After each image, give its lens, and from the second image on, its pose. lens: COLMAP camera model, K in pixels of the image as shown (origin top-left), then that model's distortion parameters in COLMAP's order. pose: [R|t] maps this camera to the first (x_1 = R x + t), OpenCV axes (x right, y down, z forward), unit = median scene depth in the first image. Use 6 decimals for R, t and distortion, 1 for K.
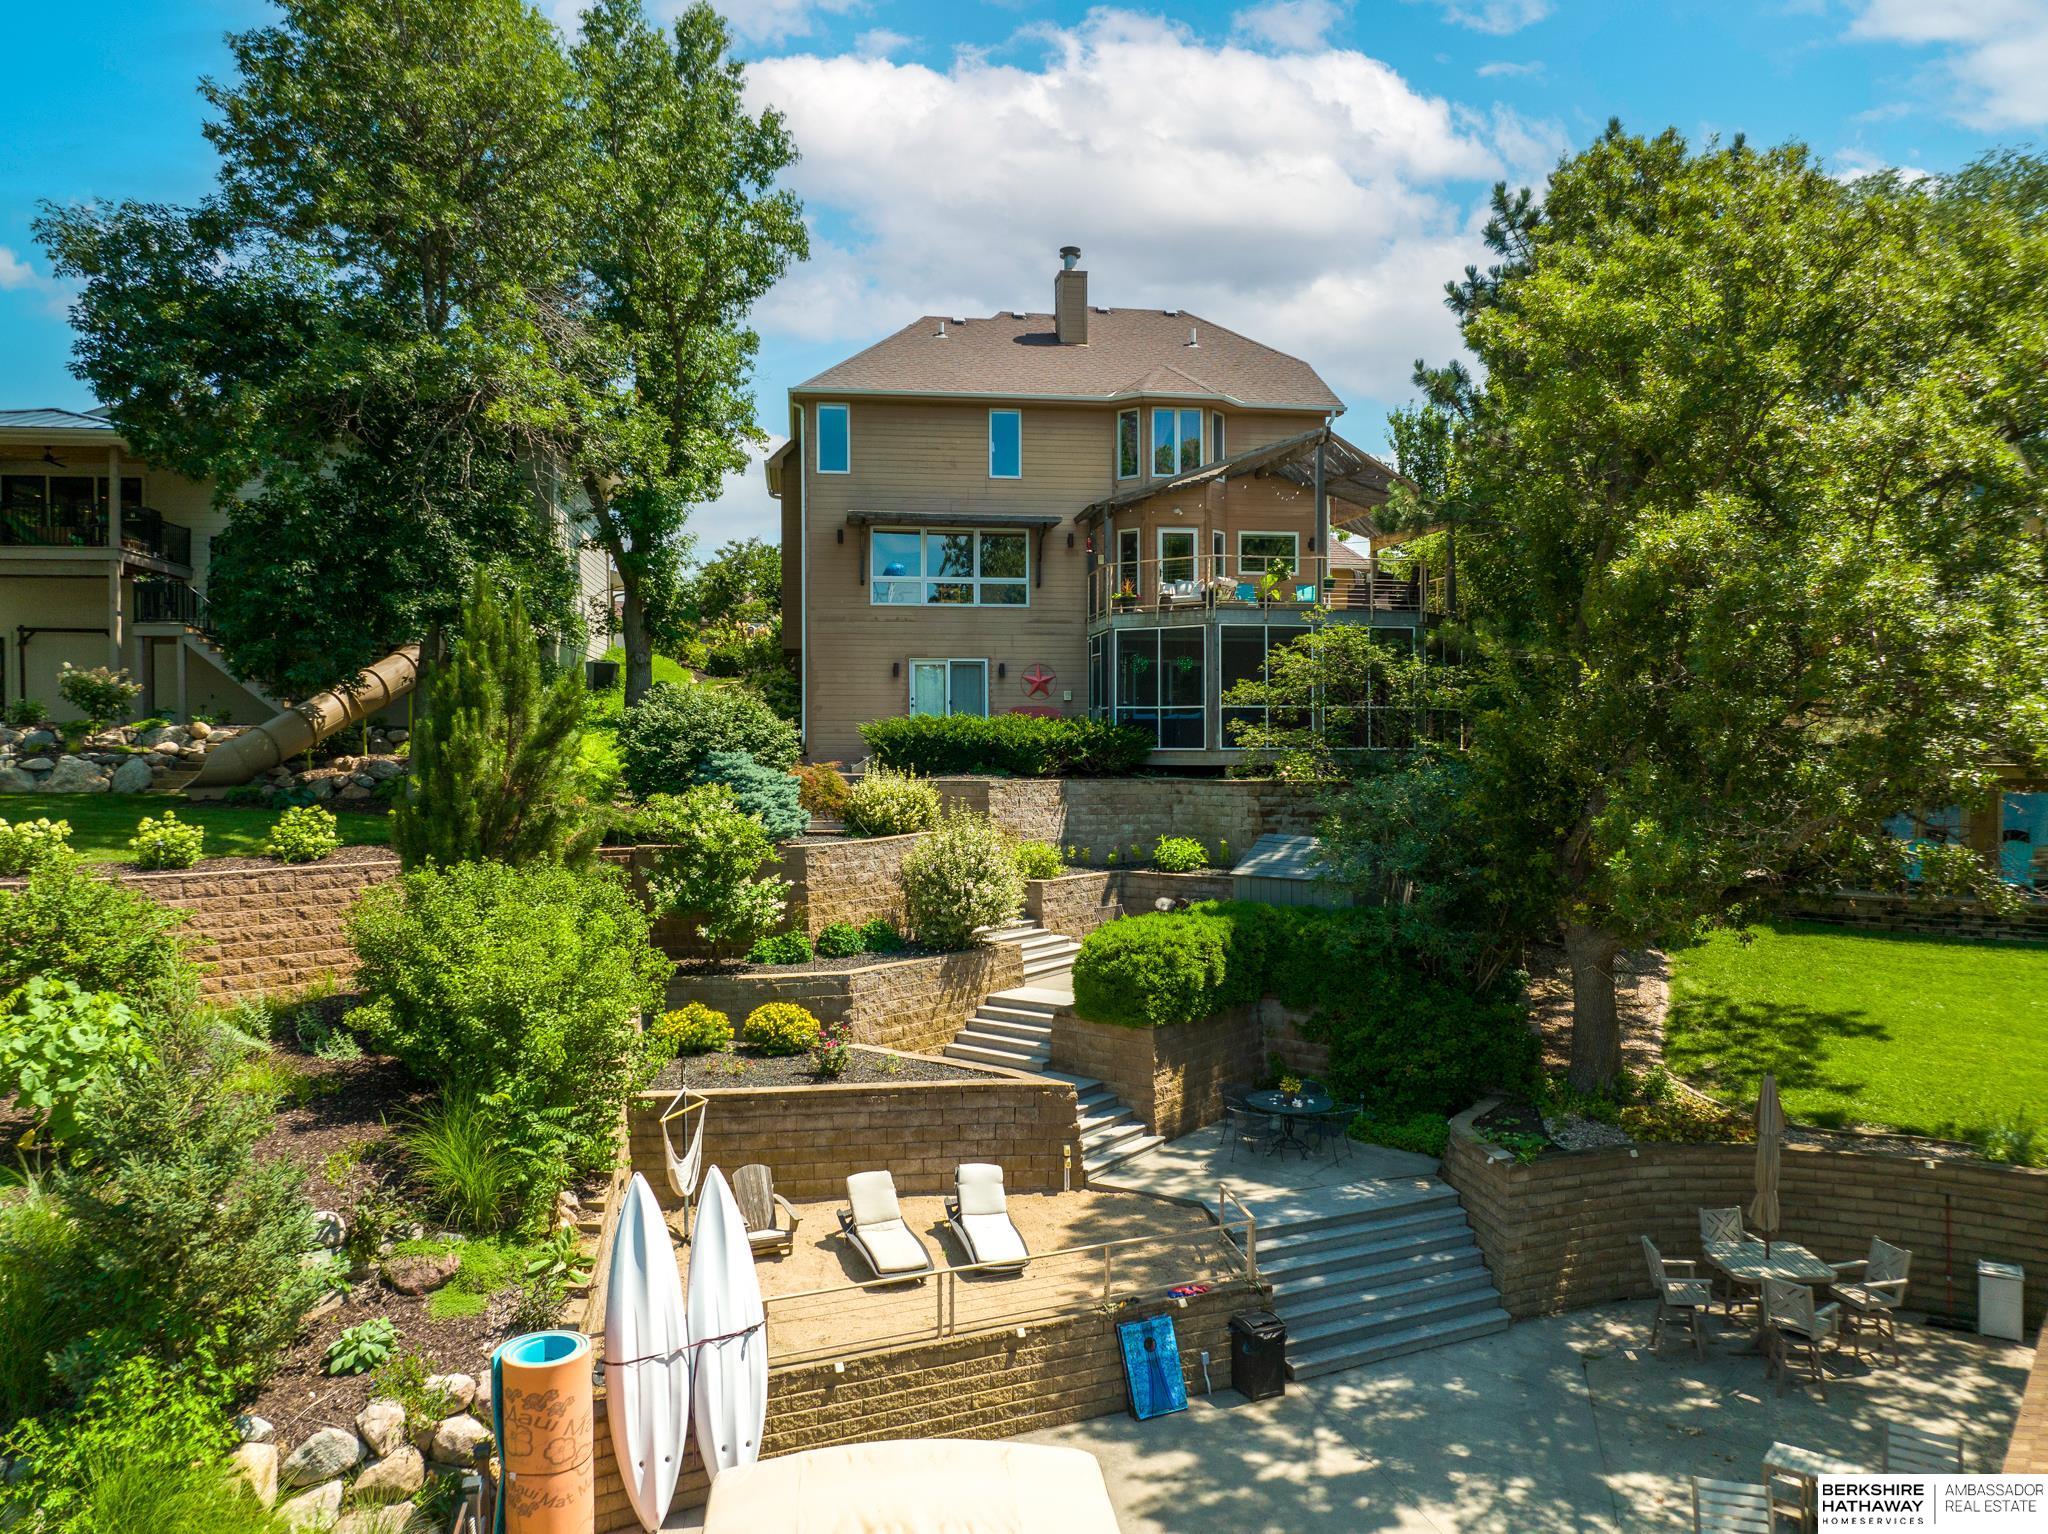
lens RADIAL K [[1440.6, 0, 1023.4], [0, 1440.6, 758.1], [0, 0, 1]] dist [-0.028416, -0.010314]
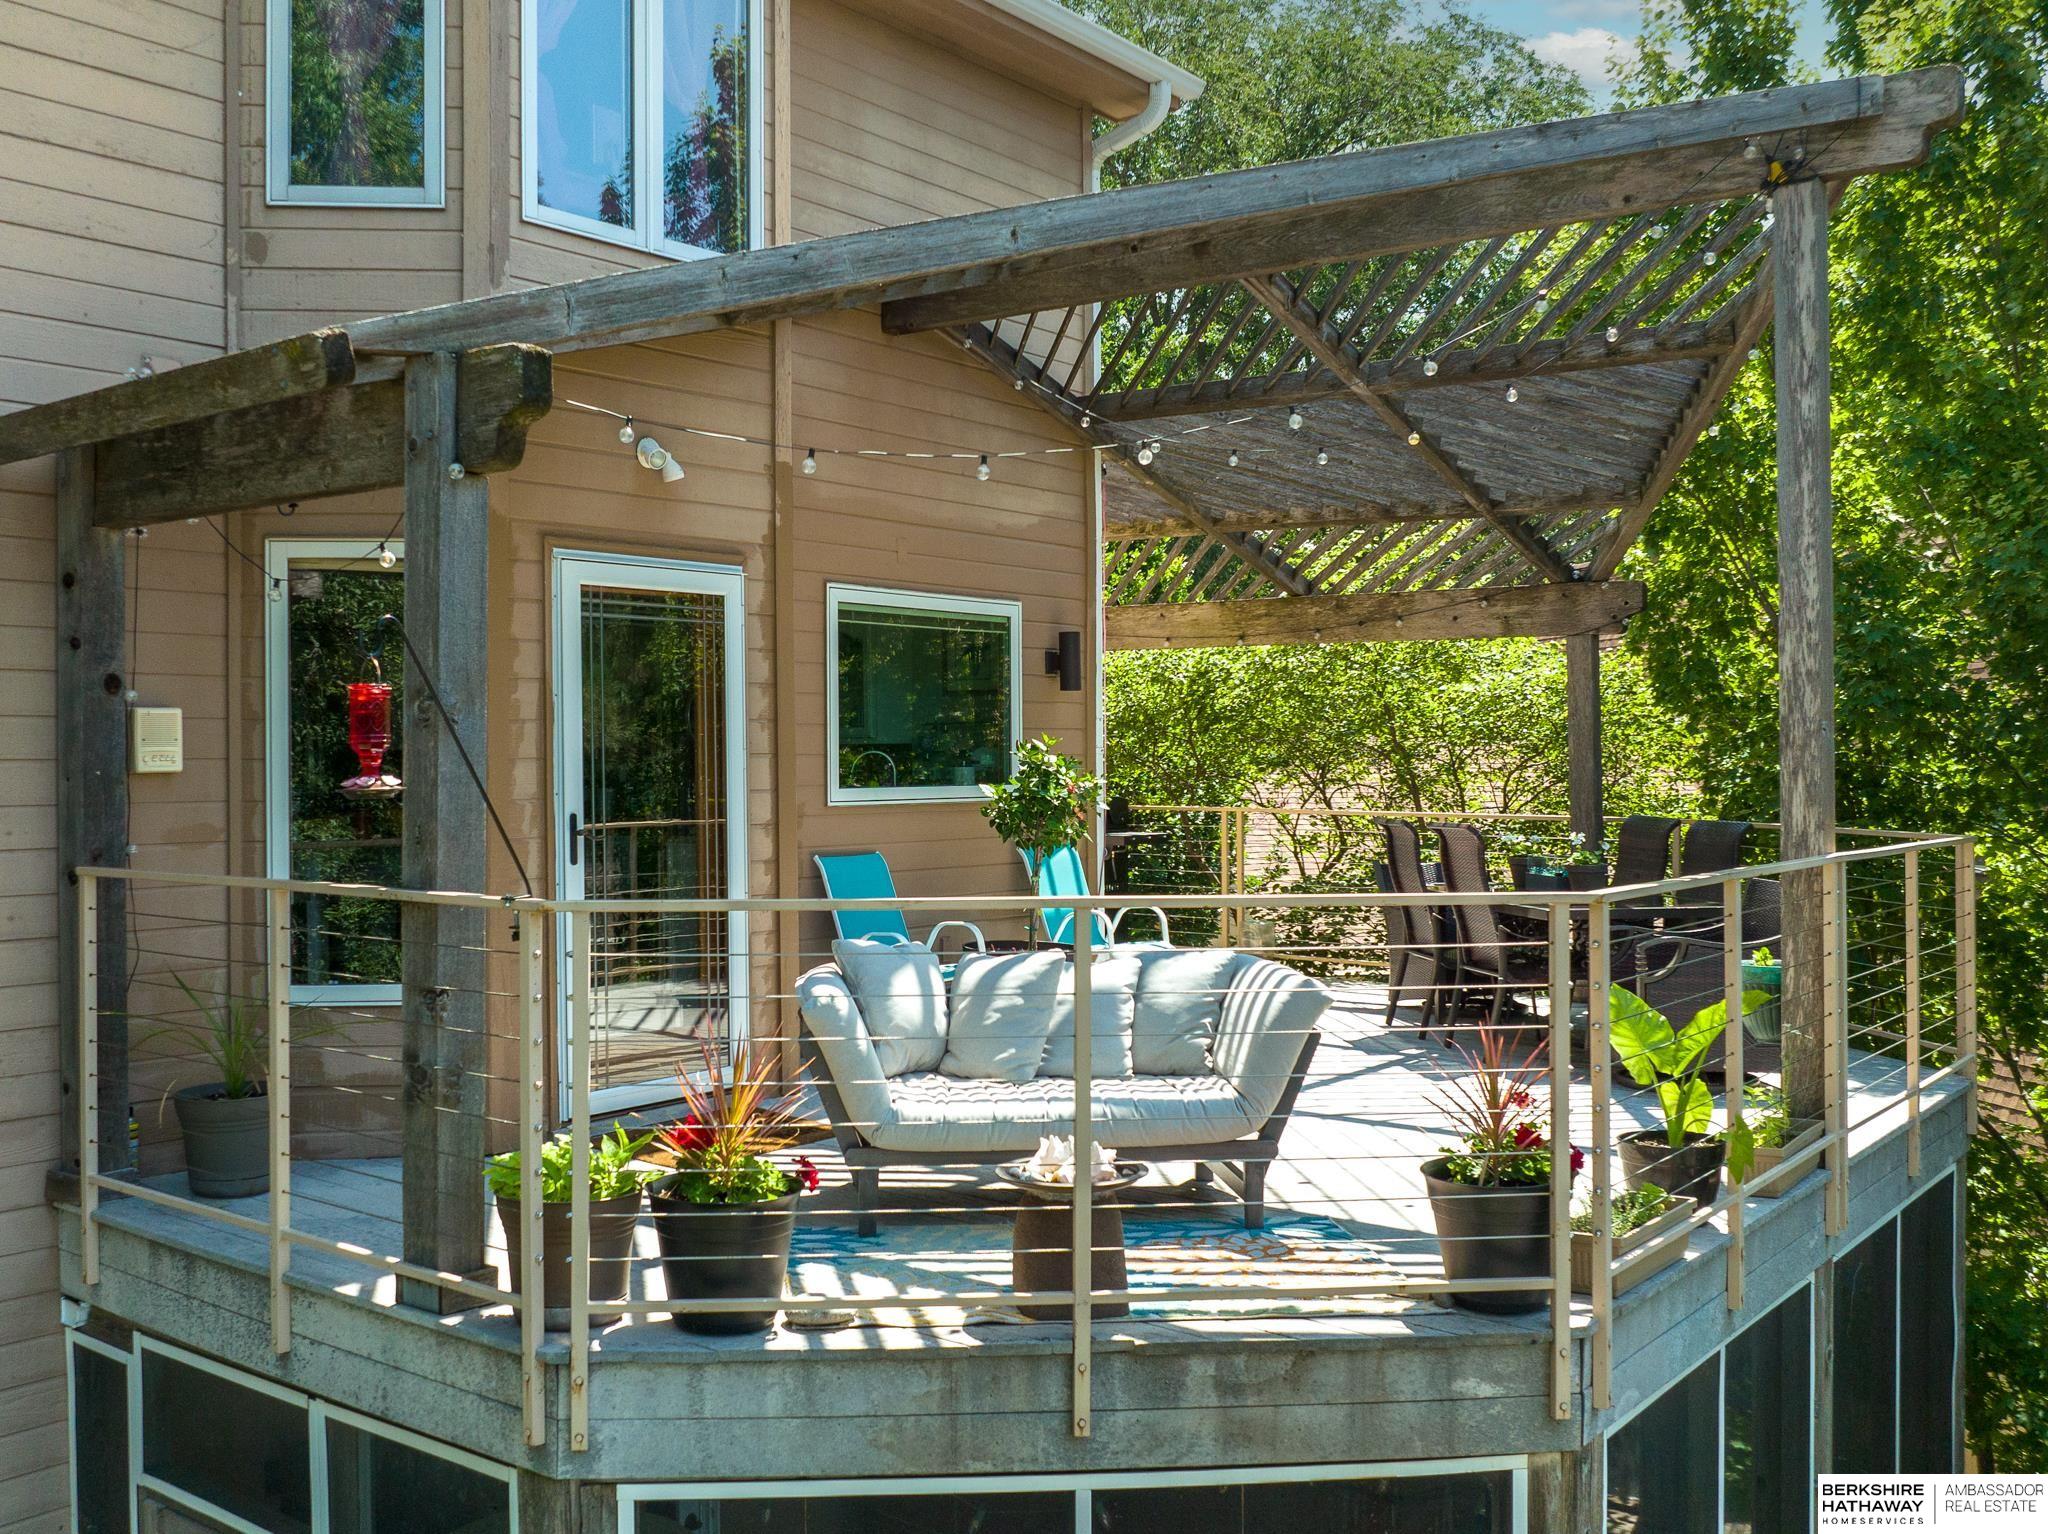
lens RADIAL K [[1881.1, 0, 1022.9], [0, 1881.1, 764.0], [0, 0, 1]] dist [-0.010660, -0.009855]
pose [[0.718583, -0.005447, 0.695420, -0.017395], [0.010640, 0.999938, -0.003162, -0.176241], [-0.695360, 0.009671, 0.718597, 1.062344]]
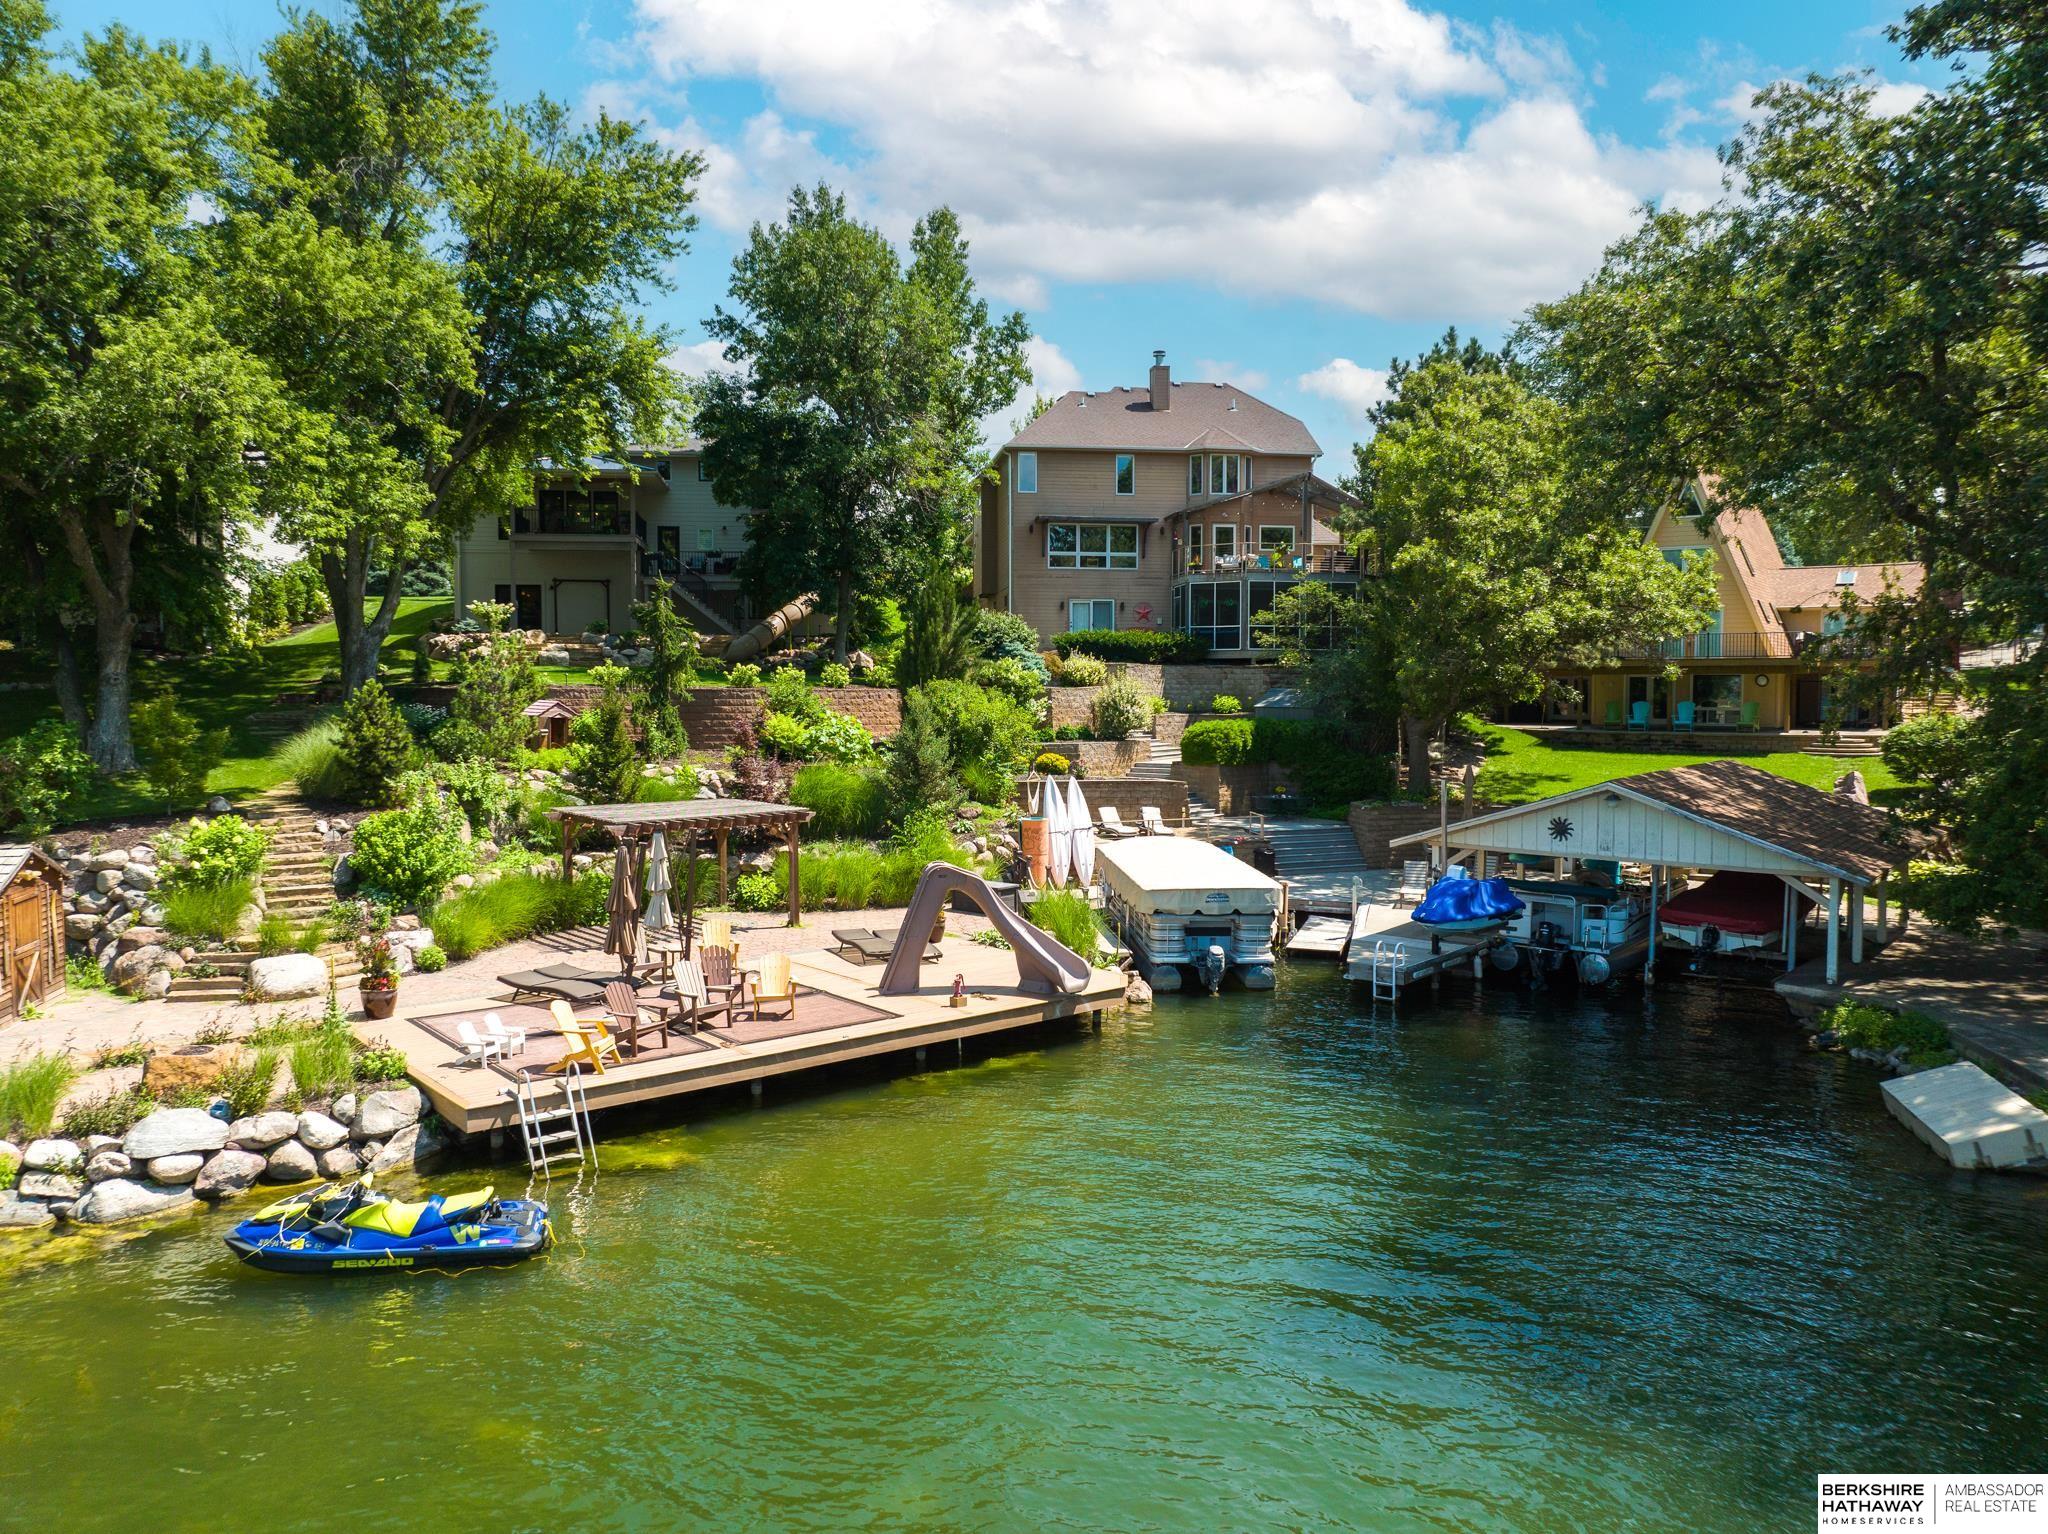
lens RADIAL K [[1440.6, 0, 1023.4], [0, 1440.6, 758.1], [0, 0, 1]] dist [-0.028416, -0.010314]
pose [[0.999918, 0.004212, -0.012119, -0.146841], [-0.003758, 0.999300, 0.037232, 0.075653], [0.012268, -0.037183, 0.999233, -0.969977]]
